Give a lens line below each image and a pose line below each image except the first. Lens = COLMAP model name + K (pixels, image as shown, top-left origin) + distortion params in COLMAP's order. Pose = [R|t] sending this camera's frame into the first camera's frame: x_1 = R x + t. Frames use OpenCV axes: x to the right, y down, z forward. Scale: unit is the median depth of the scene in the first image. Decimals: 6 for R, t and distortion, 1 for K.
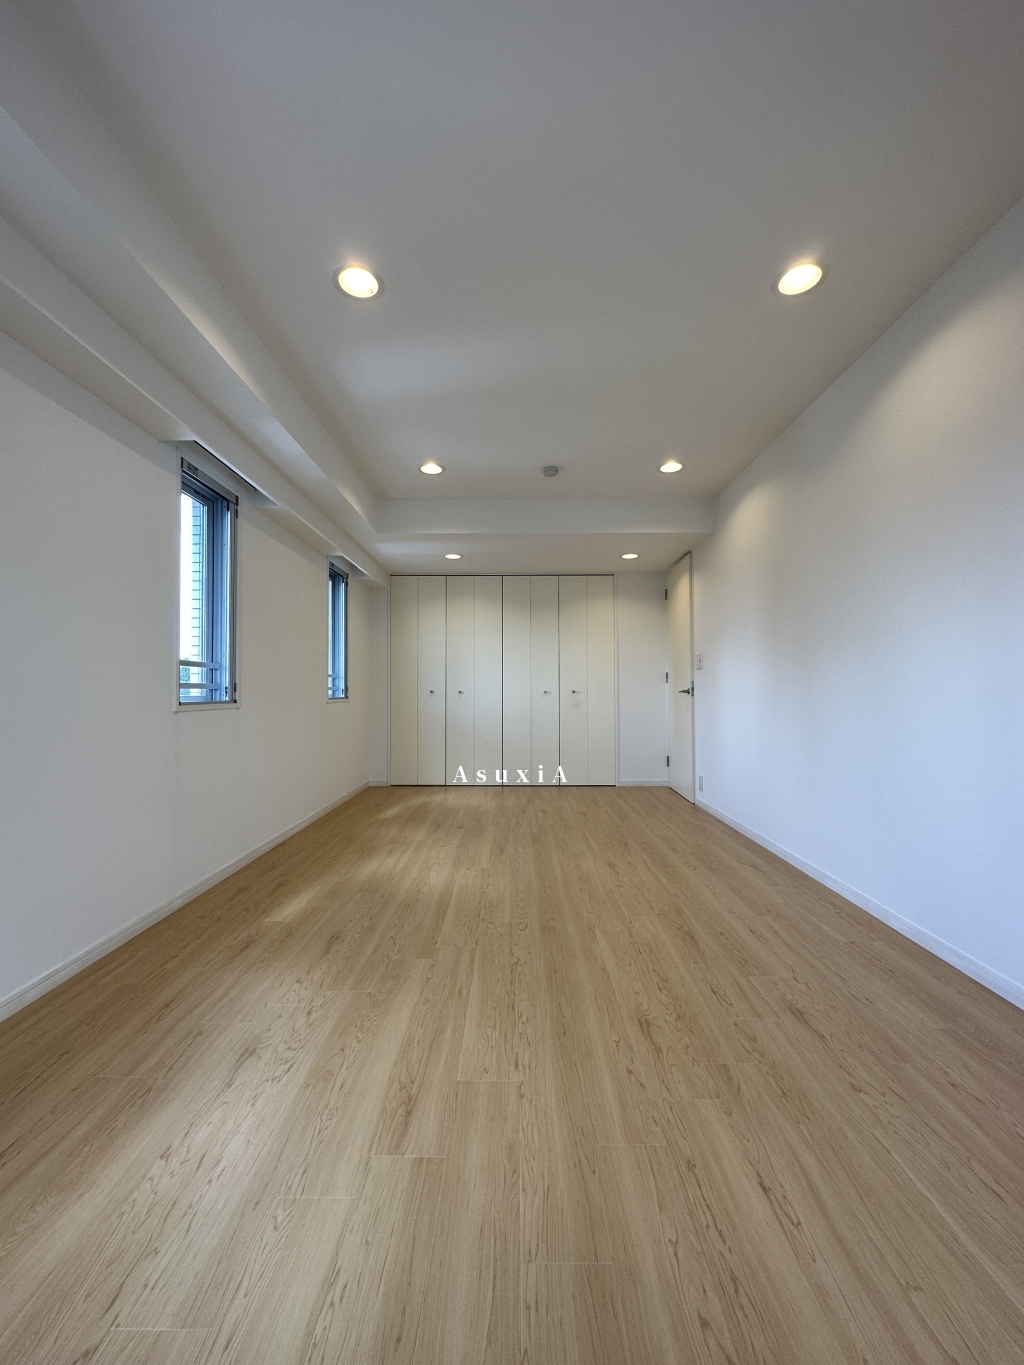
lens RADIAL K [[547.7, 0, 510.2], [0, 547.7, 679.5], [0, 0, 1]] dist [-0.003256, 0.001251]
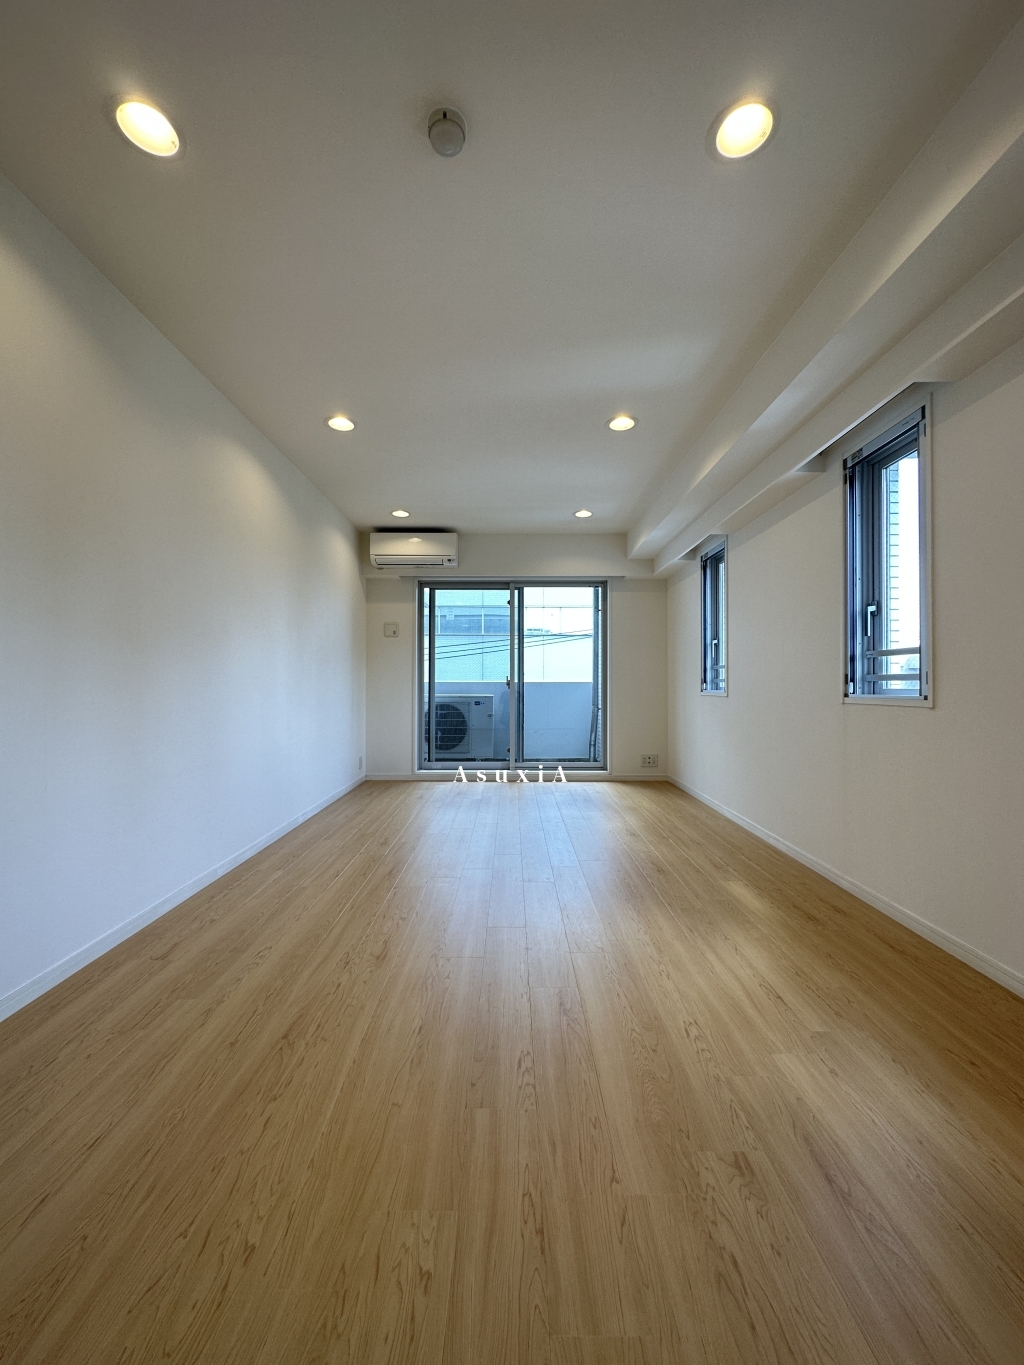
lens RADIAL K [[547.7, 0, 505.7], [0, 547.7, 685.0], [0, 0, 1]] dist [-0.003256, 0.001251]
pose [[-0.999989, 0.003956, -0.002455, 0.045123], [0.004006, 0.999779, -0.020649, 0.039481], [0.002373, -0.020659, -0.999784, 1.875969]]
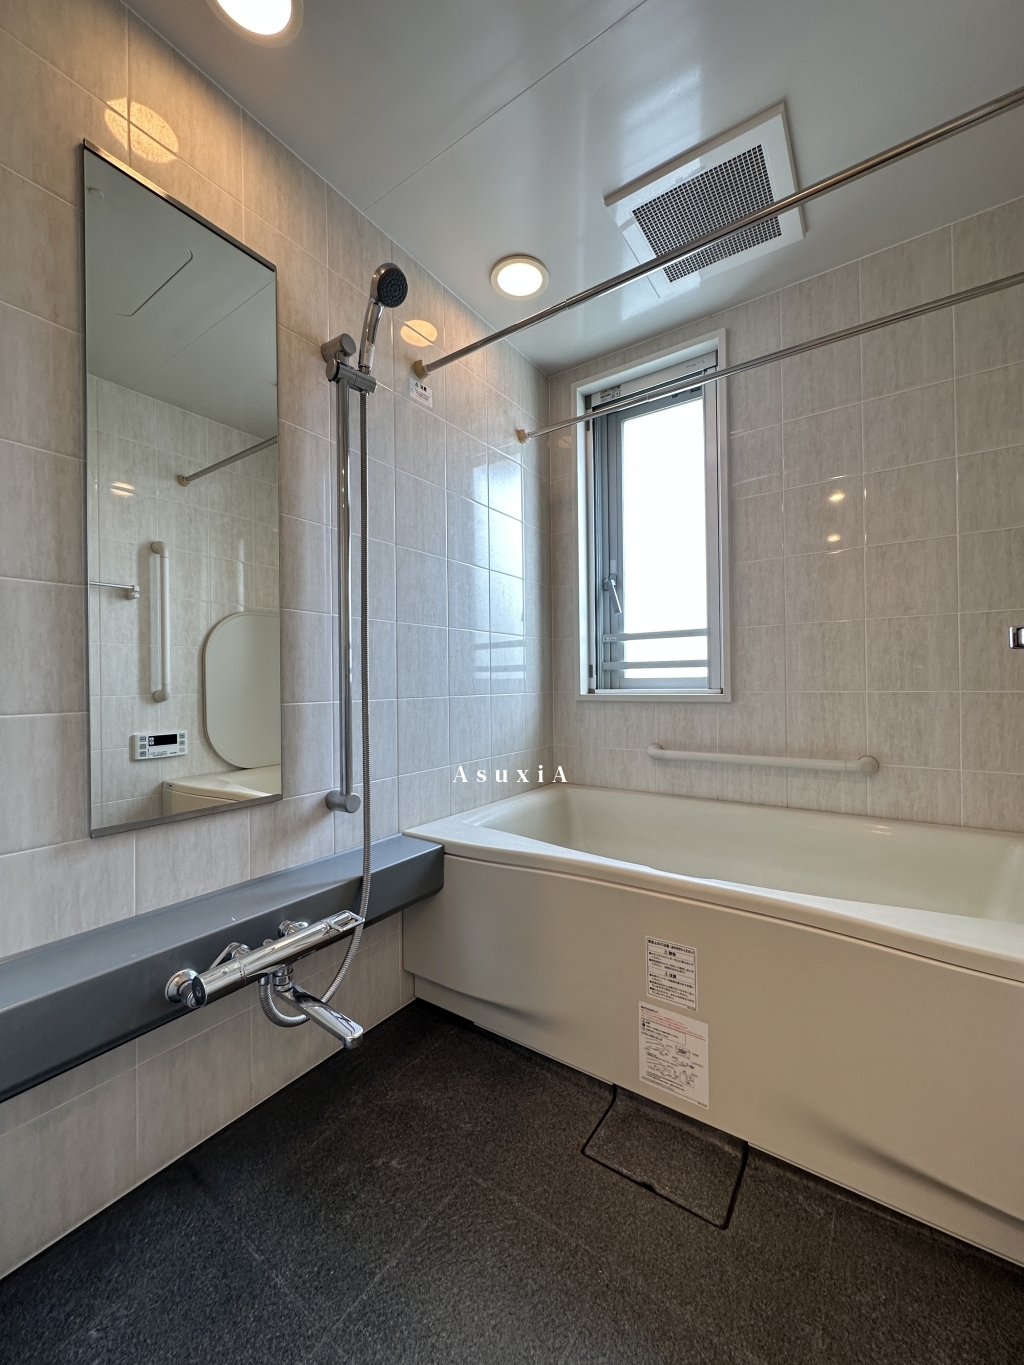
lens RADIAL K [[547.7, 0, 512.3], [0, 547.7, 675.2], [0, 0, 1]] dist [-0.003256, 0.001251]
pose [[-0.554476, 0.011764, -0.832116, 0.155731], [0.033748, 0.999395, -0.008359, 0.026614], [0.831515, -0.032717, -0.554538, 1.267377]]
